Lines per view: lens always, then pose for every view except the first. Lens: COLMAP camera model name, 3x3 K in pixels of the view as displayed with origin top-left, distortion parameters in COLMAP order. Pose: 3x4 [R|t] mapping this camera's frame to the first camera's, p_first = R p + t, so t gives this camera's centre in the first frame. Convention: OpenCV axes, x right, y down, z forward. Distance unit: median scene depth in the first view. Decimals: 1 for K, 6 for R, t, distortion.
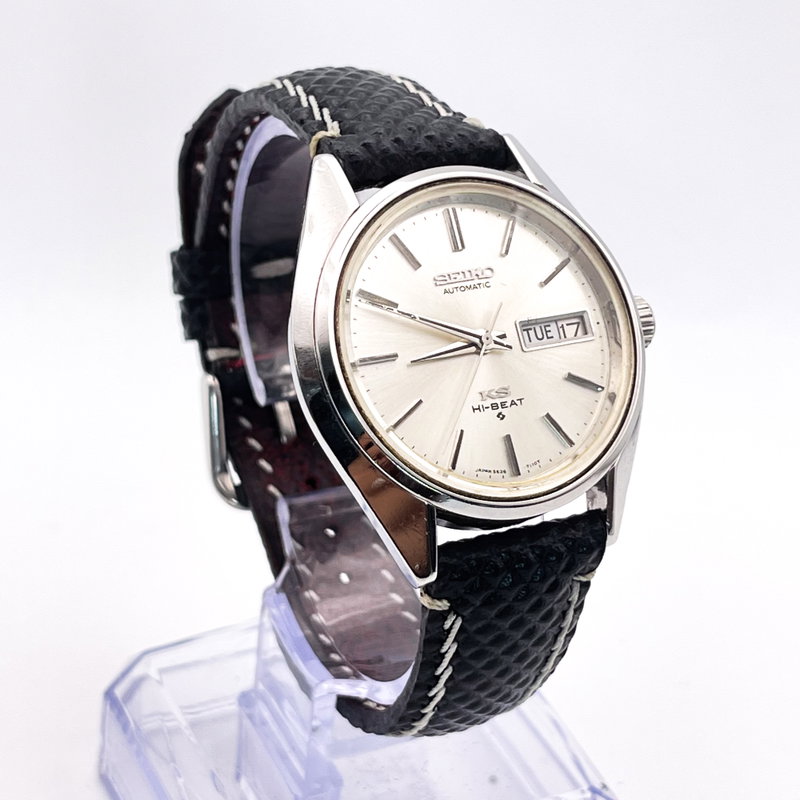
lens RADIAL K [[1989.4, 0, 399.4], [0, 1989.4, 400.6], [0, 0, 1]] dist [0.186363, 0.000000]
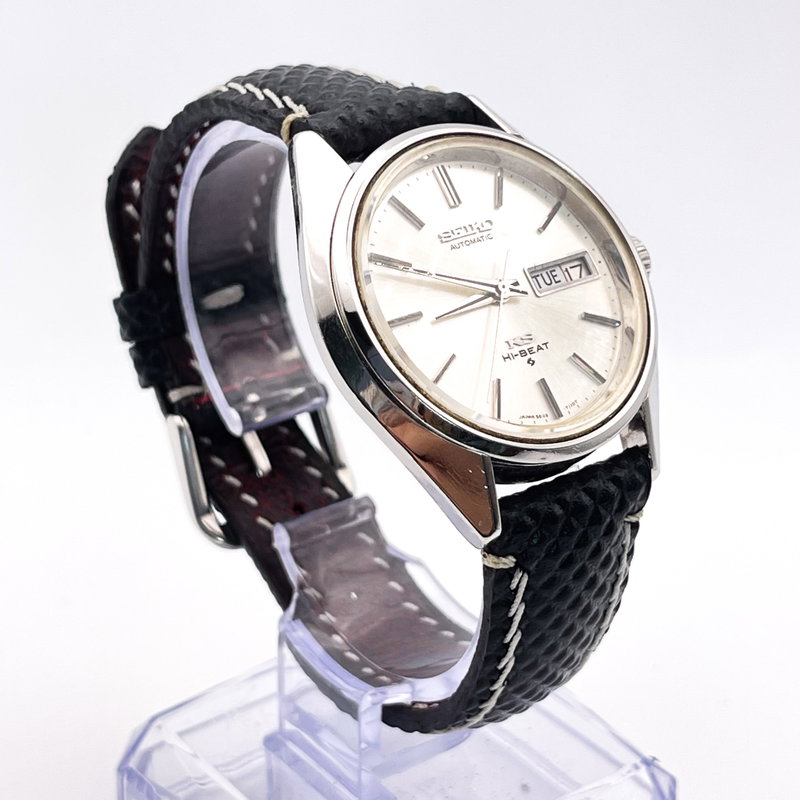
lens RADIAL K [[1989.4, 0, 402.2], [0, 1989.4, 405.1], [0, 0, 1]] dist [0.186363, 0.000000]
pose [[0.976783, -0.164354, 0.137415, -0.143299], [0.175736, 0.981562, -0.075192, 0.087676], [-0.122523, 0.097595, 0.987655, 0.040858]]
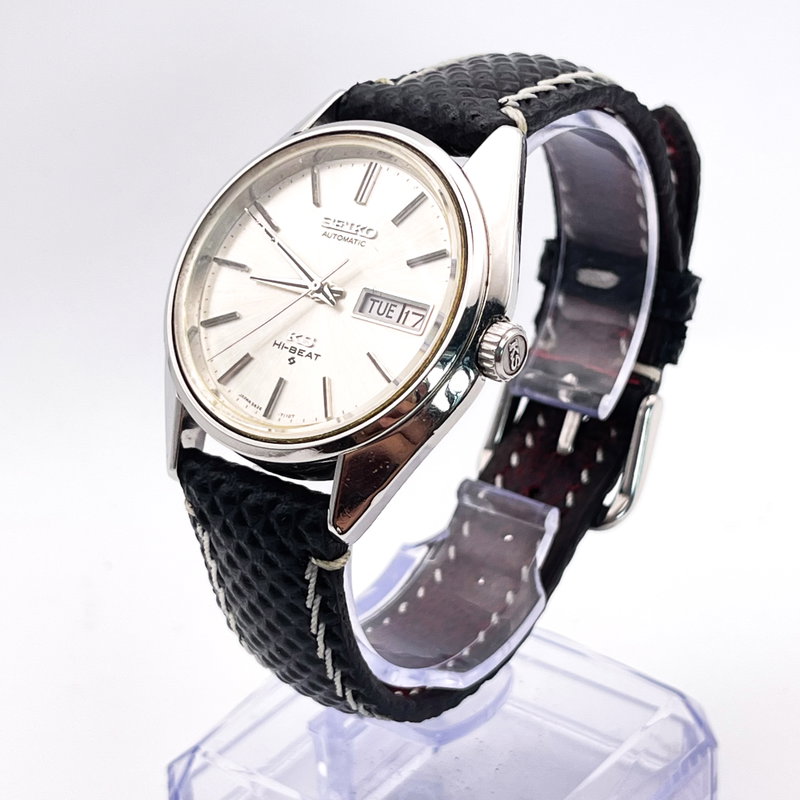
lens RADIAL K [[1989.4, 0, 404.0], [0, 1989.4, 392.4], [0, 0, 1]] dist [0.186363, 0.000000]
pose [[0.435139, 0.301410, -0.848414, 0.886360], [-0.395001, 0.910685, 0.120942, -0.115320], [0.809091, 0.282498, 0.515332, 0.518195]]
